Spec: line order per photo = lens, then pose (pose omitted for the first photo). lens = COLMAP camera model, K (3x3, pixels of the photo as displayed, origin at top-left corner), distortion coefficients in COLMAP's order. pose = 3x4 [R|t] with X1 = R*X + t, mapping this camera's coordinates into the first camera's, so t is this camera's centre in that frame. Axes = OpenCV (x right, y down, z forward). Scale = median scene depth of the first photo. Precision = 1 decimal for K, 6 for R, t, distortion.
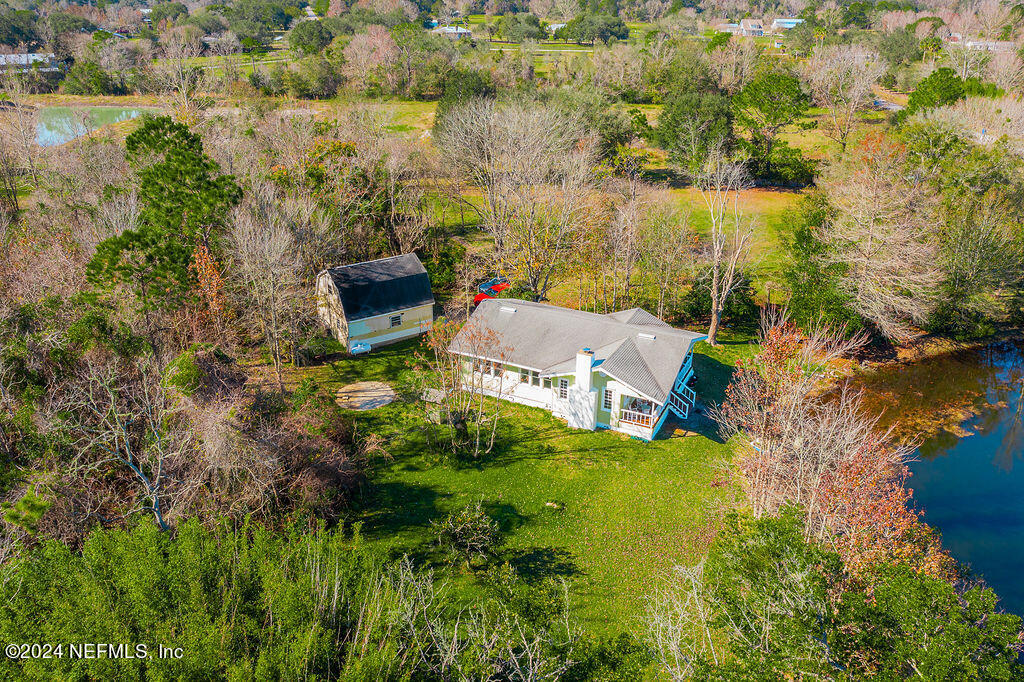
lens RADIAL K [[808.4, 0, 513.0], [0, 808.4, 340.1], [0, 0, 1]] dist [-0.017627, -0.002313]
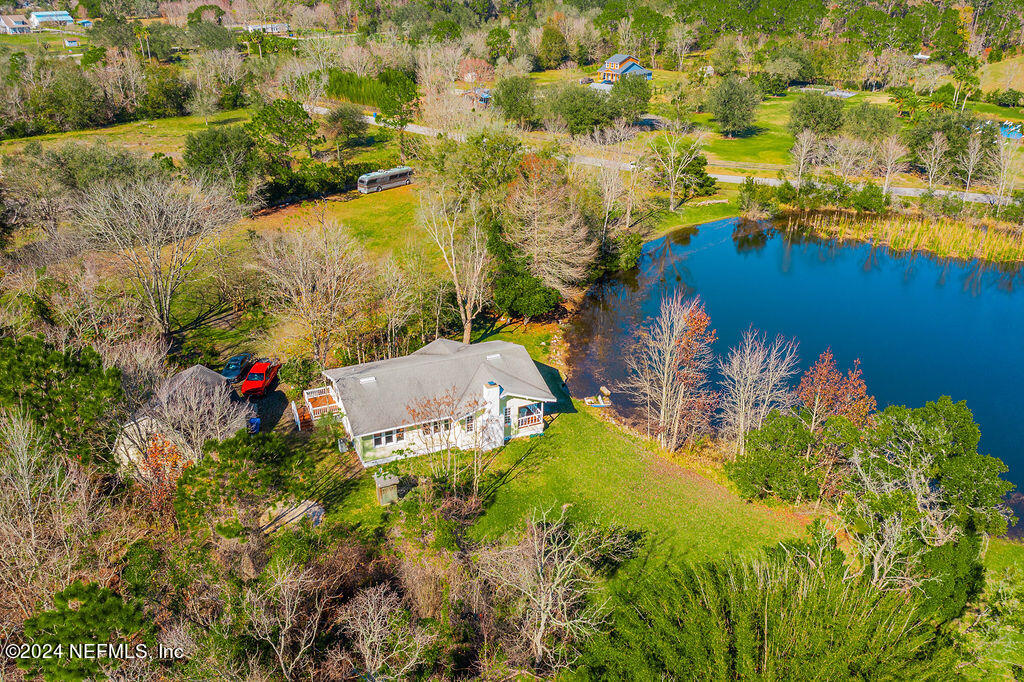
lens RADIAL K [[808.4, 0, 513.5], [0, 808.4, 342.4], [0, 0, 1]] dist [-0.017627, -0.002313]
pose [[0.629358, -0.331866, 0.702691, -0.680940], [0.306760, 0.936892, 0.167727, -0.226361], [-0.714008, 0.109997, 0.691443, 0.149162]]
